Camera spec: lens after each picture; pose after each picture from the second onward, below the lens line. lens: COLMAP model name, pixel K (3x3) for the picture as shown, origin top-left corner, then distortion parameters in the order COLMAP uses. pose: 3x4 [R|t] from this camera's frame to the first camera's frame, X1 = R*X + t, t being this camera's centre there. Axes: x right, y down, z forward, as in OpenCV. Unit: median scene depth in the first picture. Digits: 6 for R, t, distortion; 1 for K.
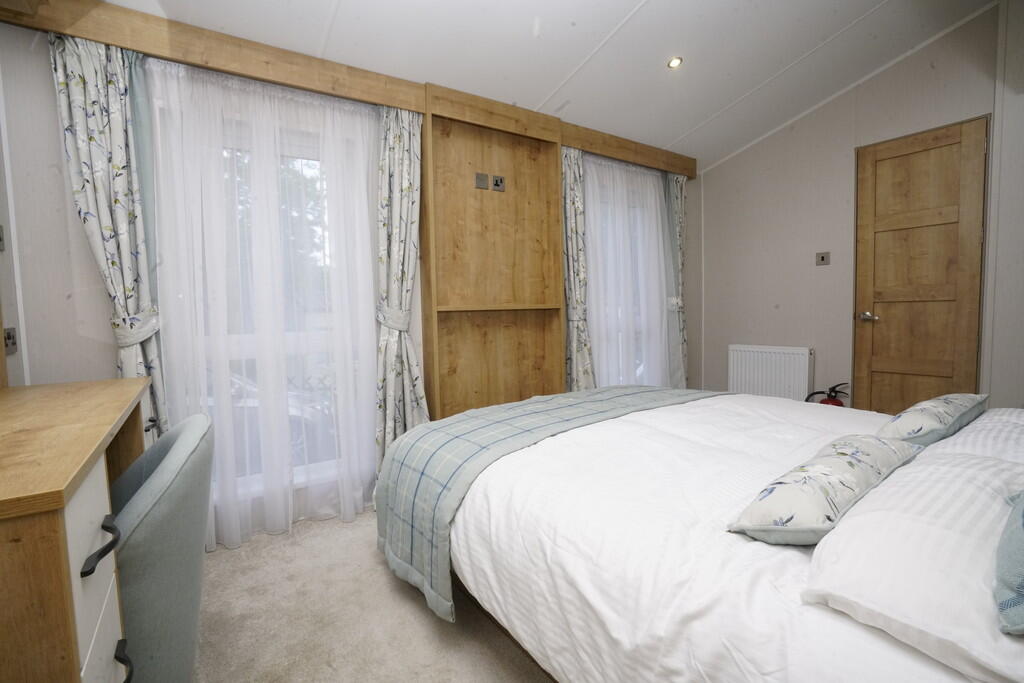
lens RADIAL K [[468.5, 0, 511.7], [0, 468.5, 339.3], [0, 0, 1]] dist [-0.051488, 0.013150]
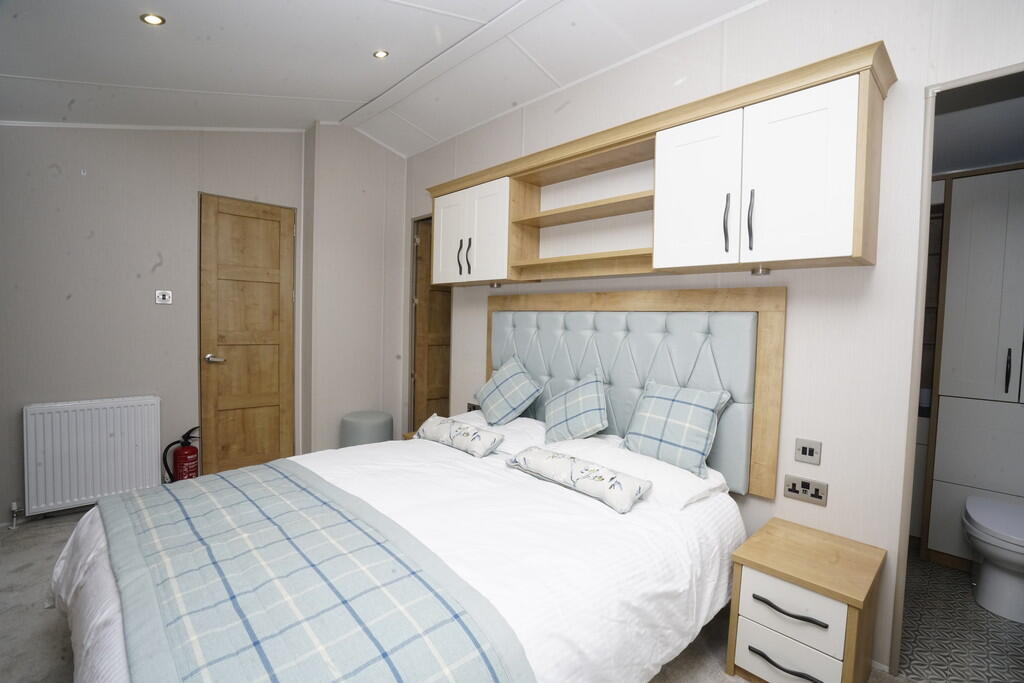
lens RADIAL K [[468.5, 0, 493.5], [0, 468.5, 341.6], [0, 0, 1]] dist [-0.051488, 0.013150]
pose [[-0.146568, -0.019750, 0.989003, -0.364946], [0.036841, 0.998998, 0.025409, -0.096790], [-0.988514, 0.040160, -0.145694, 0.545385]]
